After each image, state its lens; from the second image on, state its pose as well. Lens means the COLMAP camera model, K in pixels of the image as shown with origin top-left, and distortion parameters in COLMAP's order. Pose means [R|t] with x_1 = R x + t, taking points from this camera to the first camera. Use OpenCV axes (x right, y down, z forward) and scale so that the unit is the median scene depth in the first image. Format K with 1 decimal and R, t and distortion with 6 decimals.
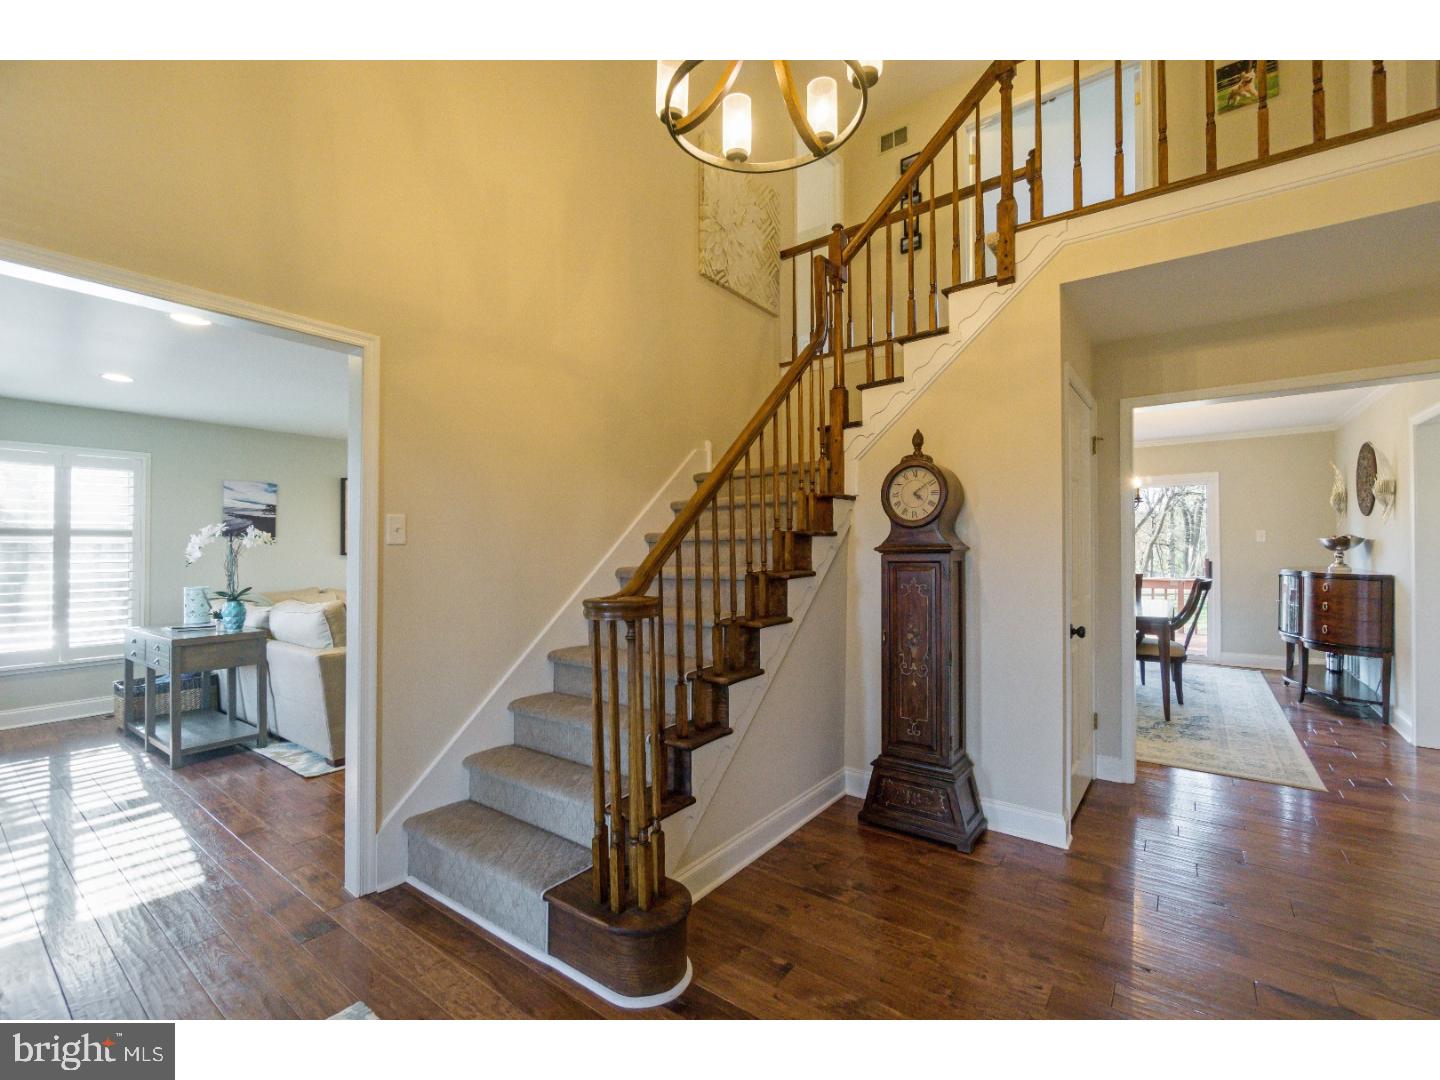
lens RADIAL K [[626.9, 0, 722.1], [0, 626.9, 548.8], [0, 0, 1]] dist [-0.007106, 0.001726]
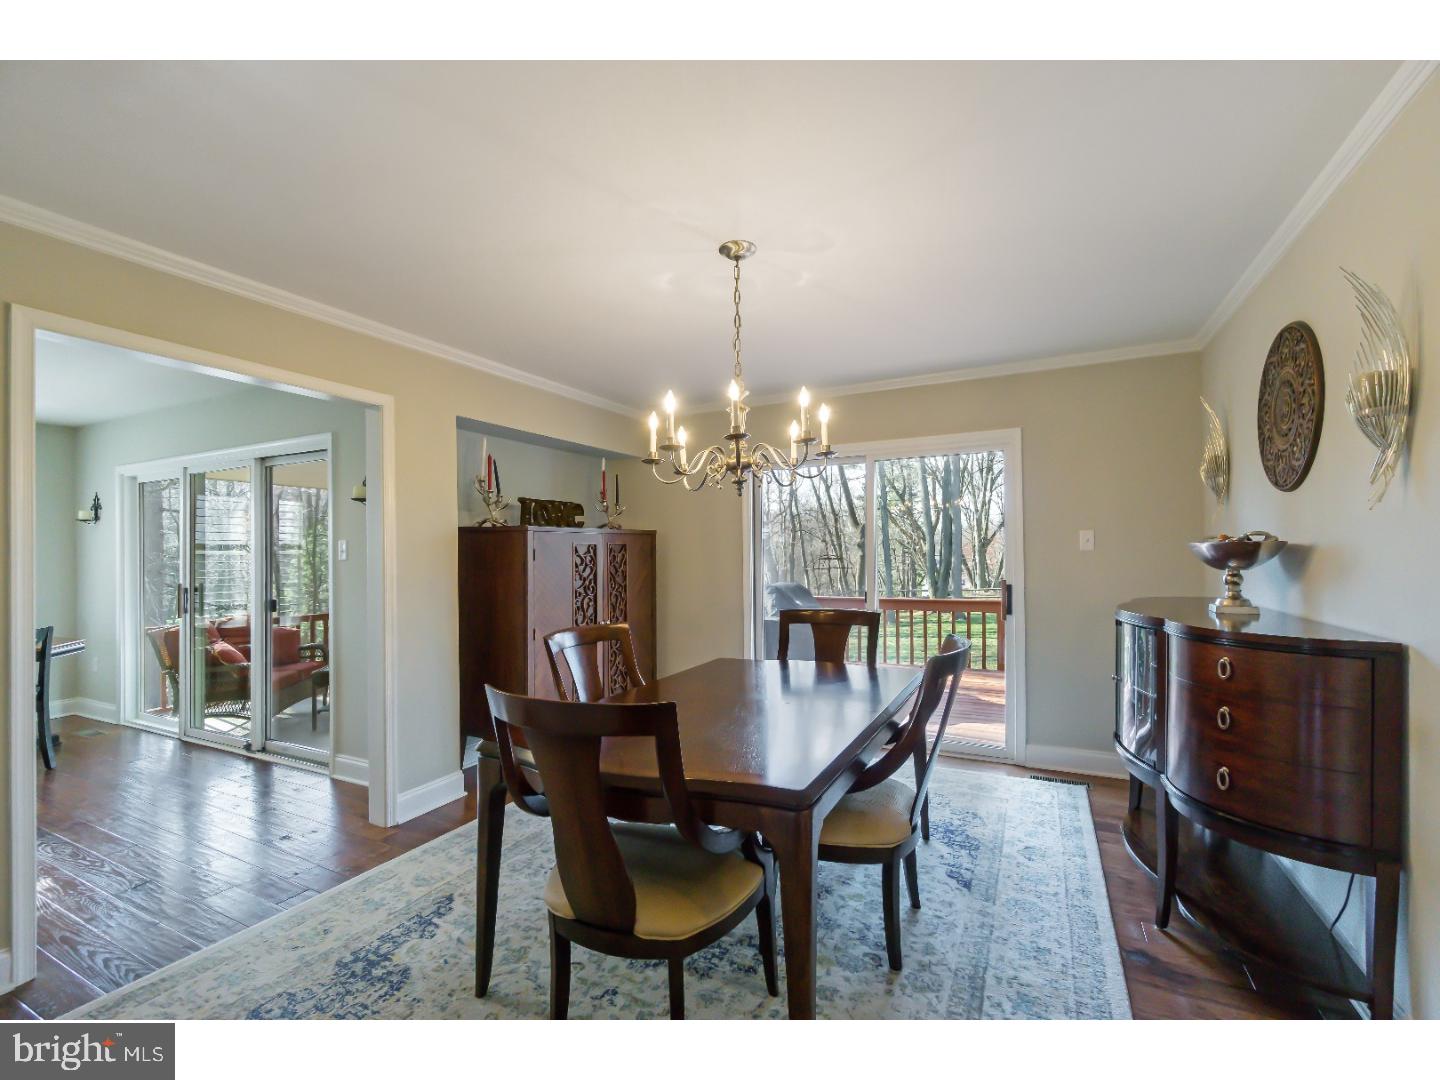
lens RADIAL K [[626.9, 0, 720.5], [0, 626.9, 549.9], [0, 0, 1]] dist [-0.007106, 0.001726]
pose [[0.985596, 0.003674, 0.169077, 0.548887], [-0.002193, 0.999958, -0.008944, -0.006447], [-0.169103, 0.008444, 0.985562, 0.618707]]
